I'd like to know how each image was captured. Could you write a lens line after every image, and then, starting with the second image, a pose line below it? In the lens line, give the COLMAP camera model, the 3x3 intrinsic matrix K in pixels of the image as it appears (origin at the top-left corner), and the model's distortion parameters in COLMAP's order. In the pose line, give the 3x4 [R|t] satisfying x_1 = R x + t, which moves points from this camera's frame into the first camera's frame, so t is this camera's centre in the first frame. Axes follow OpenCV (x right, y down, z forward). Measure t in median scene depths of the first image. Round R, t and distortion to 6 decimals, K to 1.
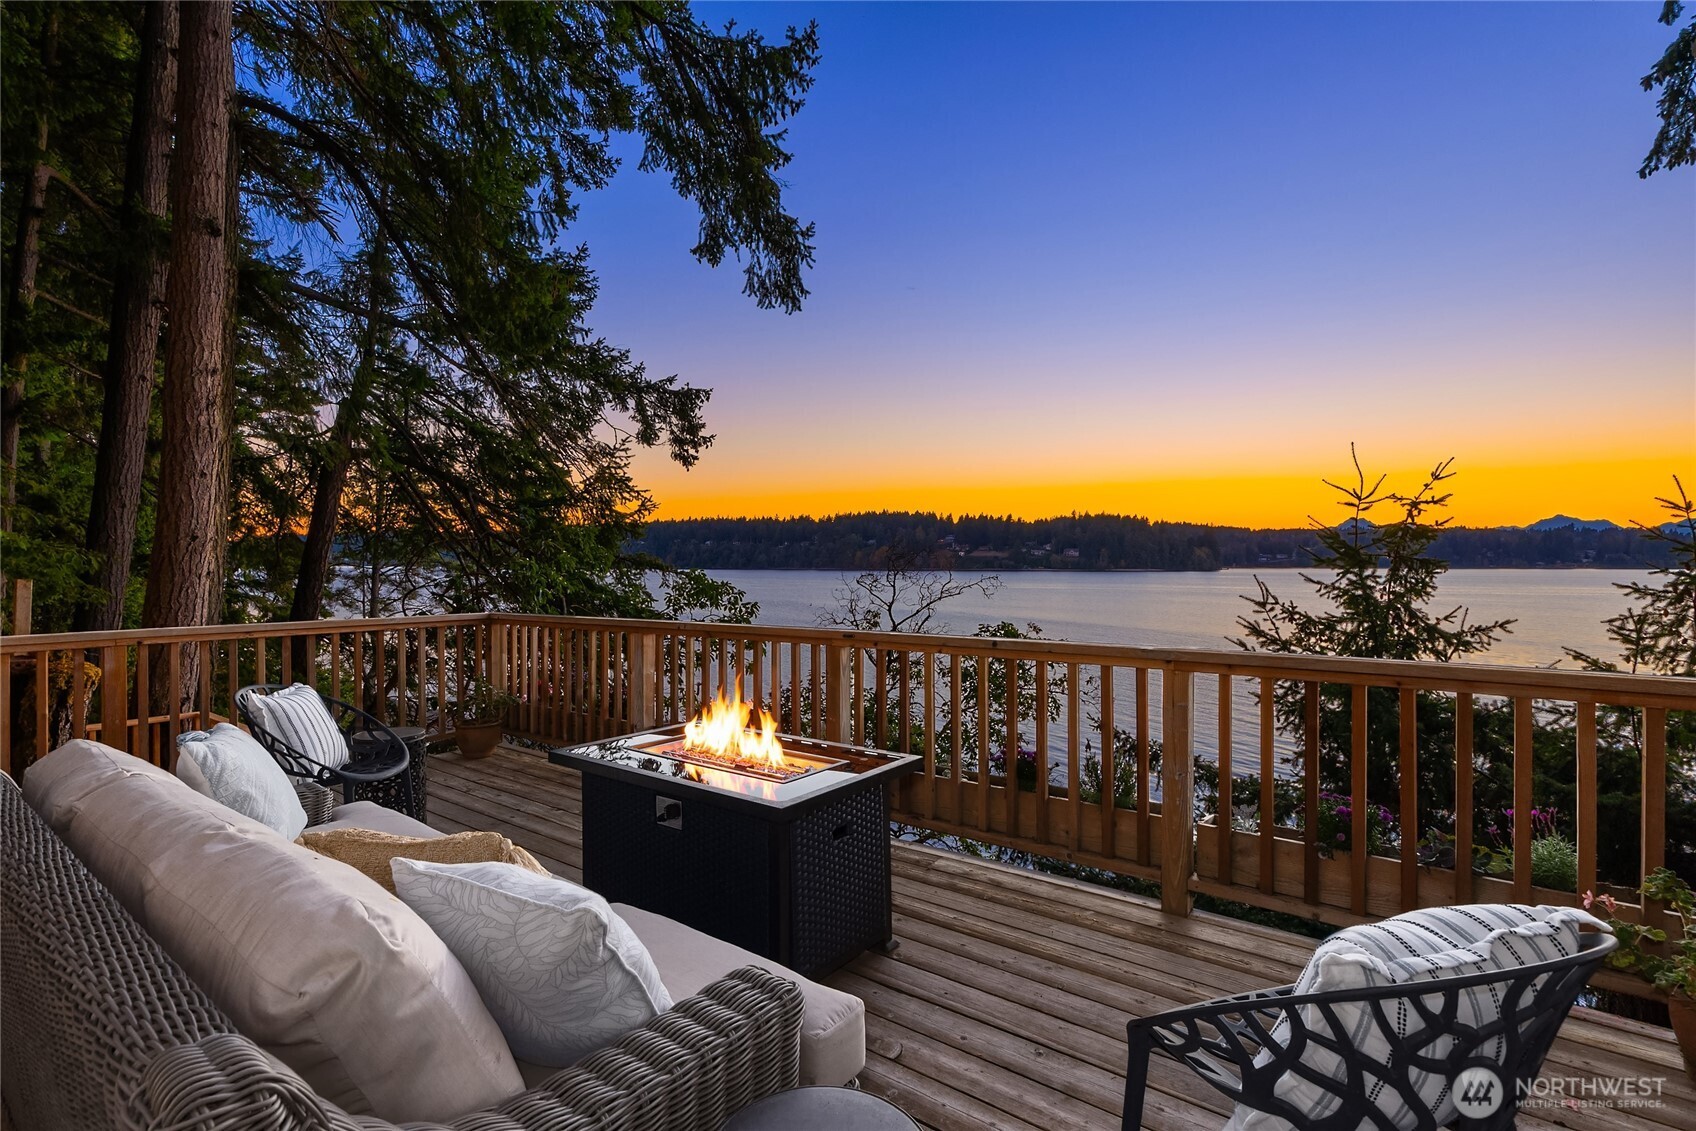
lens RADIAL K [[815.3, 0, 851.1], [0, 815.3, 567.5], [0, 0, 1]] dist [0.015822, 0.000428]
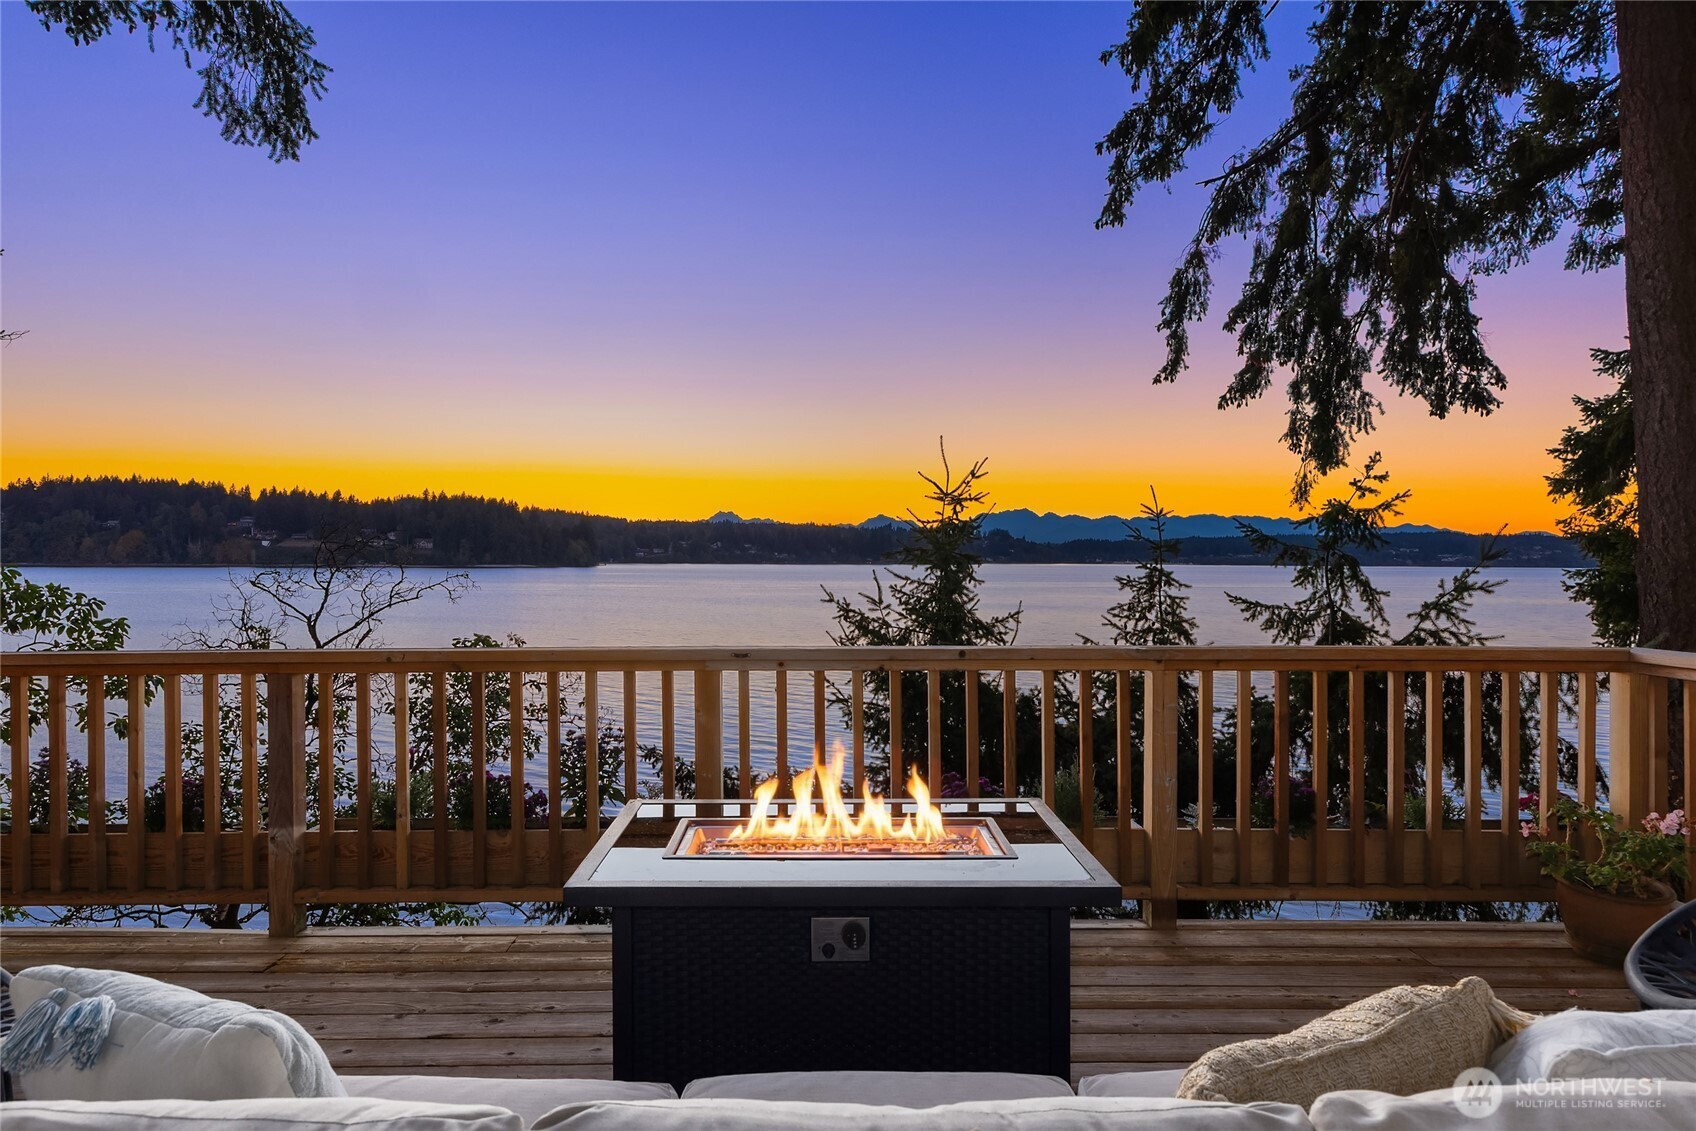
lens RADIAL K [[1004.0, 0, 835.0], [0, 1004.0, 571.3], [0, 0, 1]] dist [0.005078, 0.000286]
pose [[0.787629, -0.004503, 0.616133, -0.114424], [-0.000589, 0.999967, 0.008060, 0.000676], [-0.616149, -0.006711, 0.787601, 0.061277]]
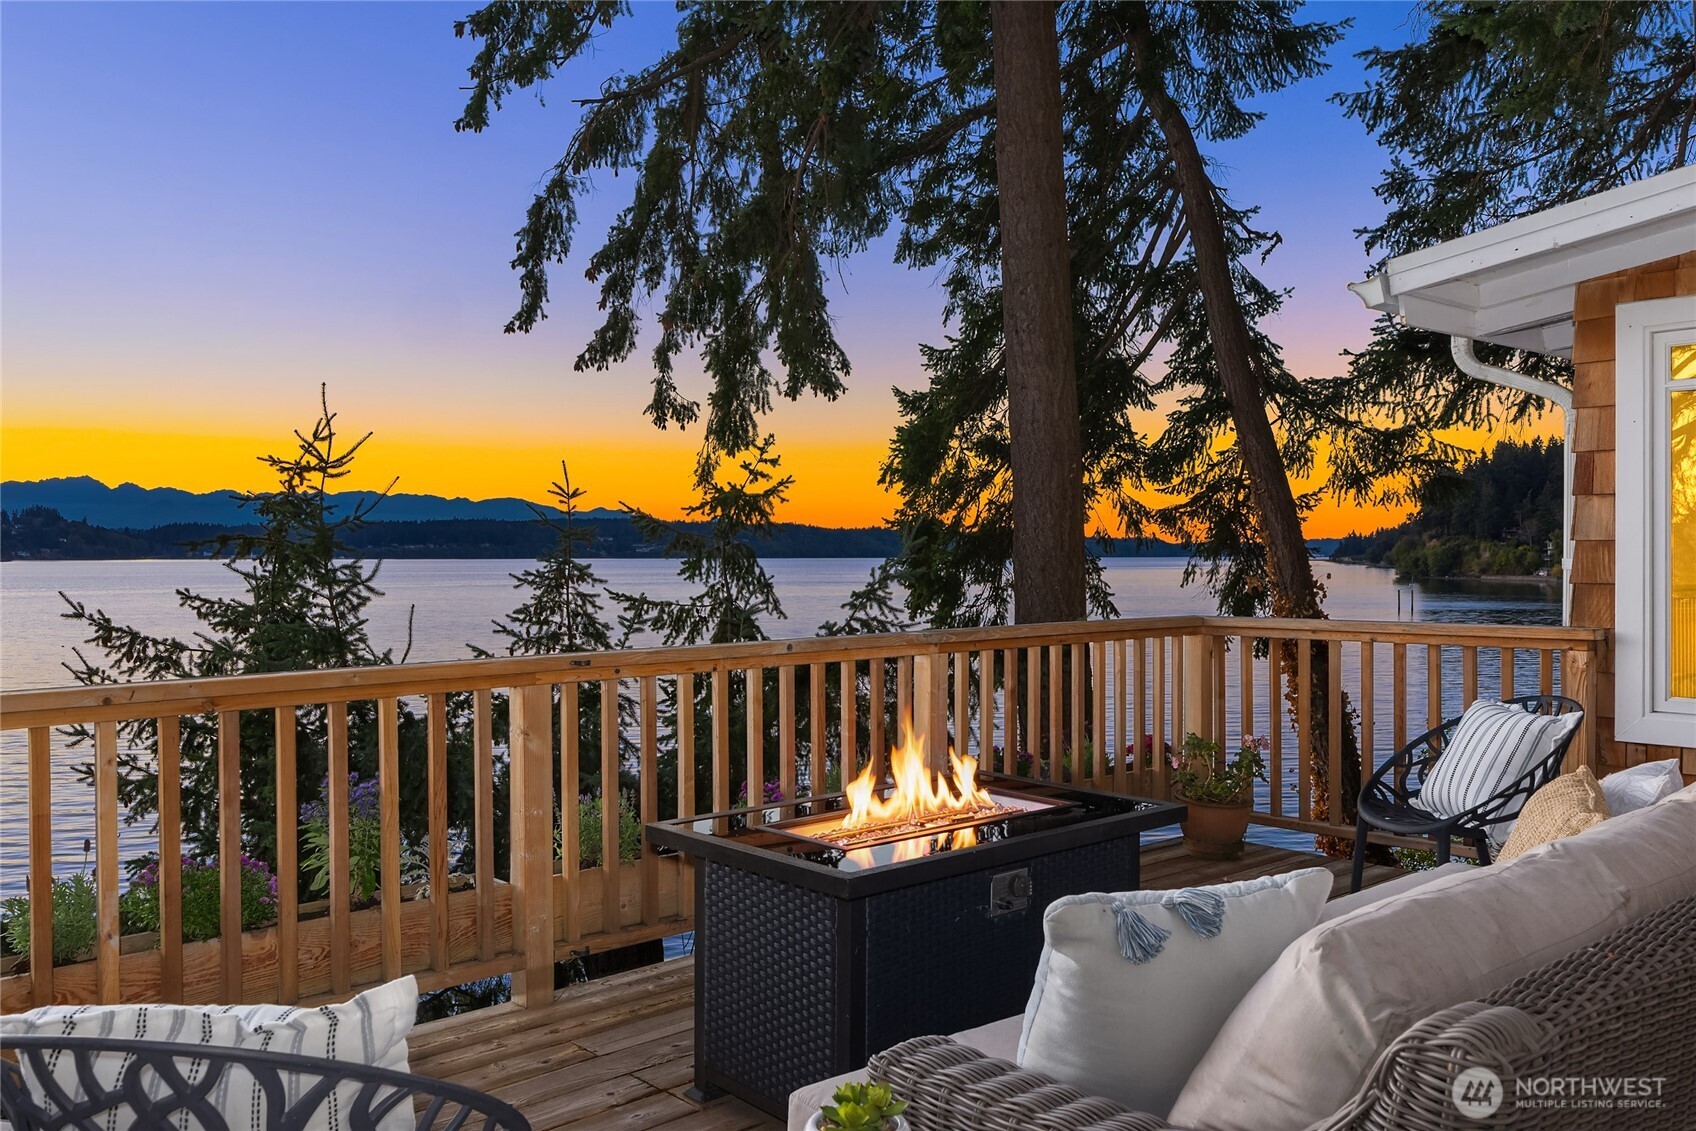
lens RADIAL K [[1348.9, 0, 857.9], [0, 1348.9, 555.6], [0, 0, 1]] dist [0.010938, 0.006055]
pose [[0.192839, -0.003221, 0.981225, -0.227134], [0.008045, 0.999966, 0.001702, 0.001172], [-0.981197, 0.007566, 0.192858, 0.147991]]
